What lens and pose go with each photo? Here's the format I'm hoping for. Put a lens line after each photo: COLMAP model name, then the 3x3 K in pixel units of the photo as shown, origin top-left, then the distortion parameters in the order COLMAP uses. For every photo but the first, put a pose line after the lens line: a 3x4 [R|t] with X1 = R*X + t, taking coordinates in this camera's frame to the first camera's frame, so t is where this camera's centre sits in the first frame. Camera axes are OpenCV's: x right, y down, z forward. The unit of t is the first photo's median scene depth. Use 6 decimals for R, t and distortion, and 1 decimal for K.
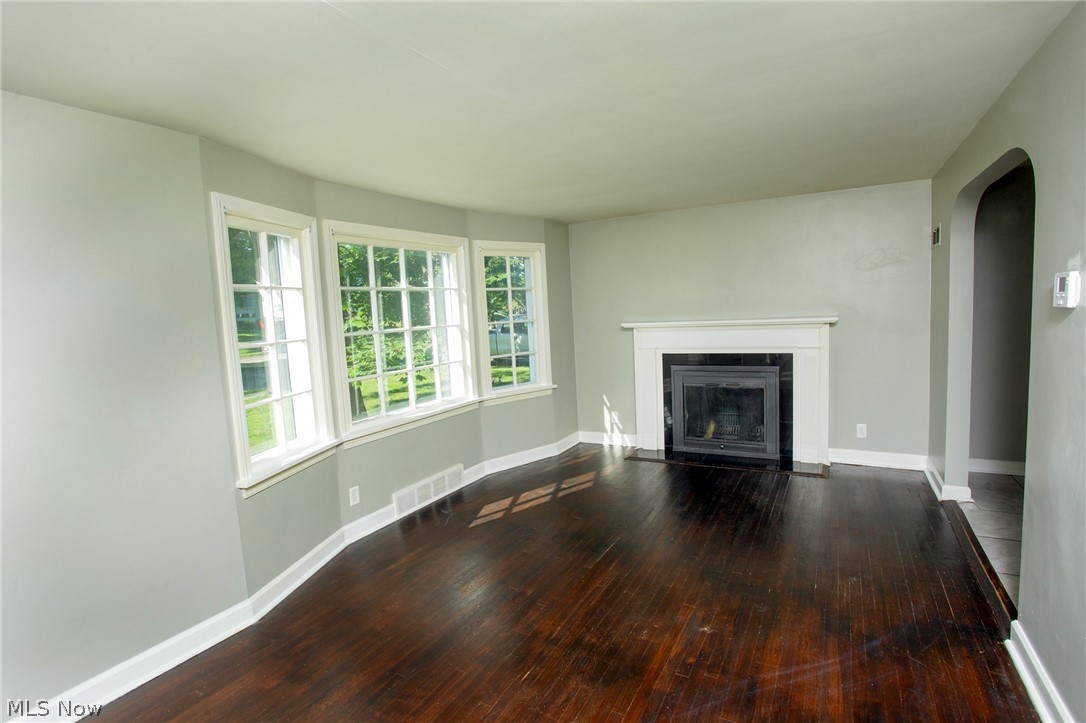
lens RADIAL K [[524.3, 0, 543.0], [0, 524.3, 361.5], [0, 0, 1]] dist [-0.090254, 0.045579]
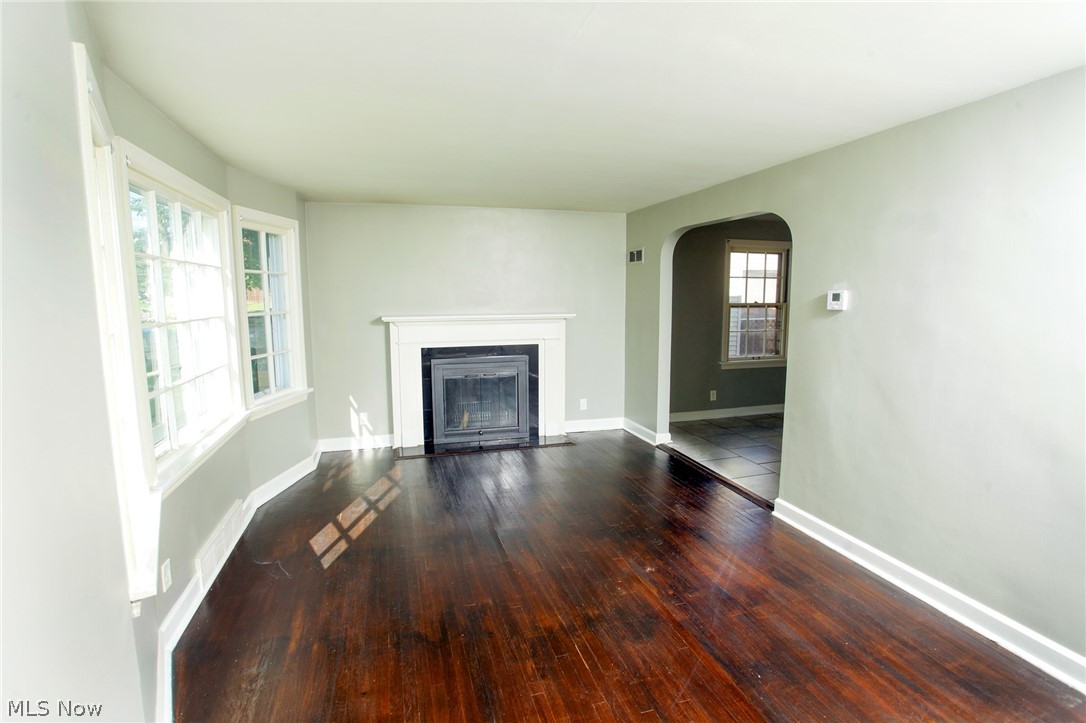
lens RADIAL K [[524.3, 0, 543.0], [0, 524.3, 361.5], [0, 0, 1]] dist [-0.090254, 0.045579]
pose [[0.697478, -0.044400, 0.715230, -0.323749], [0.041020, 0.998916, 0.022008, -0.001814], [-0.715431, 0.013988, 0.698543, 0.146374]]
